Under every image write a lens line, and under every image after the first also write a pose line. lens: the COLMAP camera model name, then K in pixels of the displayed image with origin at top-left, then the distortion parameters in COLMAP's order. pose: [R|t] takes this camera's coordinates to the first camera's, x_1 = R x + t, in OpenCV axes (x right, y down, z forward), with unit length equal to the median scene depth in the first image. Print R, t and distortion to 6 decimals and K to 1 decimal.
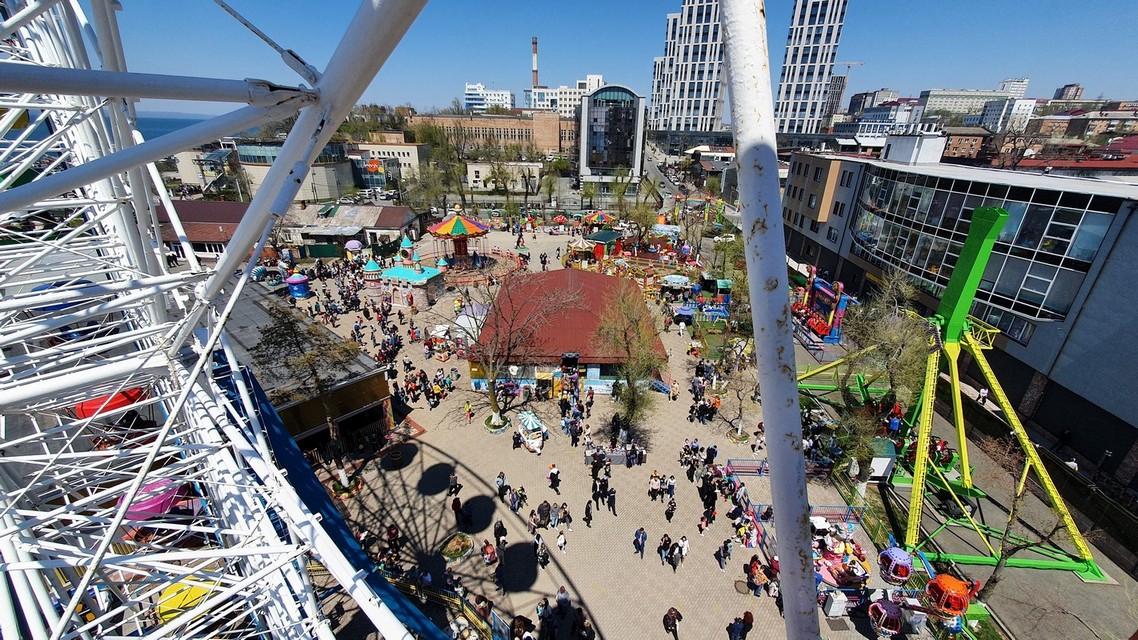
lens RADIAL K [[443.6, 0, 569.0], [0, 443.6, 320.0], [0, 0, 1]] dist [-0.000743, 0.000007]
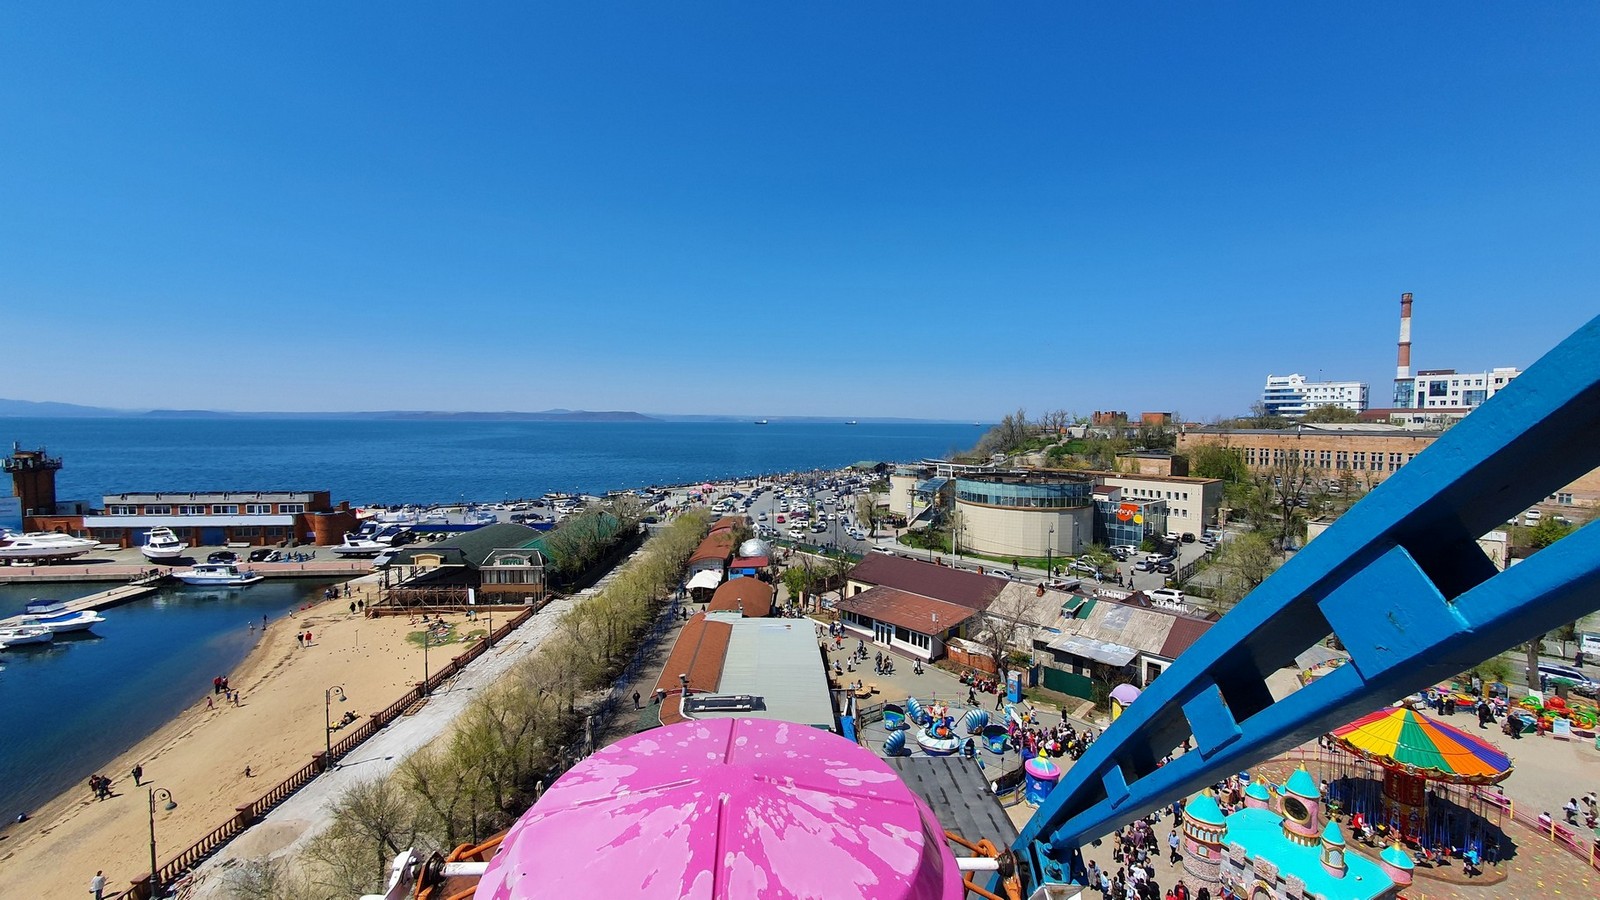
lens RADIAL K [[623.6, 0, 800.0], [0, 623.6, 450.0], [0, 0, 1]] dist [-0.000743, 0.000007]
pose [[0.679769, 0.014370, -0.733285, -0.089090], [-0.285279, 0.926255, -0.246308, -0.064003], [0.675670, 0.376623, 0.633739, 0.053965]]
